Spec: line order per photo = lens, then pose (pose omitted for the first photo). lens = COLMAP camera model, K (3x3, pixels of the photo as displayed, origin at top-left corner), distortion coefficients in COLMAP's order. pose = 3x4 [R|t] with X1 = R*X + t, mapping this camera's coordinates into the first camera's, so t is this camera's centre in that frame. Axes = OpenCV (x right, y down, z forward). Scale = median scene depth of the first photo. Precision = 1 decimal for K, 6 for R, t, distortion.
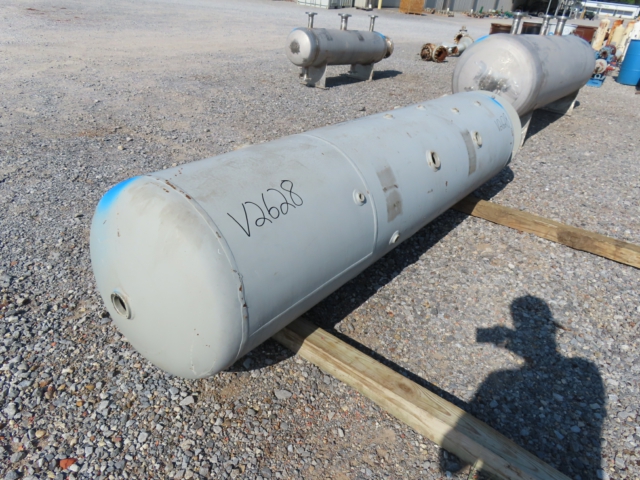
lens RADIAL K [[456.0, 0, 319.6], [0, 456.0, 238.8], [0, 0, 1]] dist [-0.008372, 0.001476]
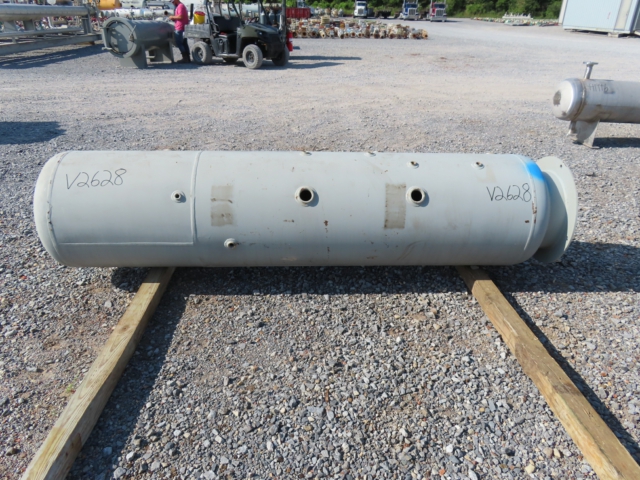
lens RADIAL K [[456.0, 0, 319.4], [0, 456.0, 241.2], [0, 0, 1]] dist [-0.008372, 0.001476]
pose [[0.649337, 0.275520, -0.708837, 0.357290], [-0.333265, 0.940895, 0.060428, -0.049090], [0.683590, 0.196992, 0.702779, 0.091250]]
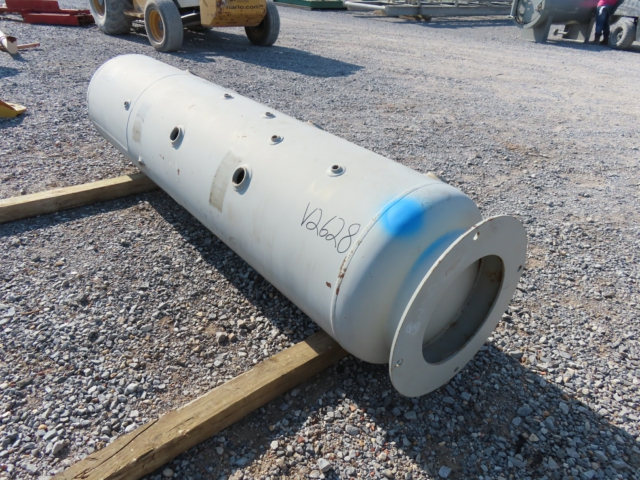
lens RADIAL K [[456.0, 0, 319.7], [0, 456.0, 241.0], [0, 0, 1]] dist [-0.008372, 0.001476]
pose [[-0.212969, 0.419475, -0.882431, 0.379002], [-0.530546, 0.708755, 0.464959, -0.209417], [0.820466, 0.567192, 0.071608, 0.436064]]
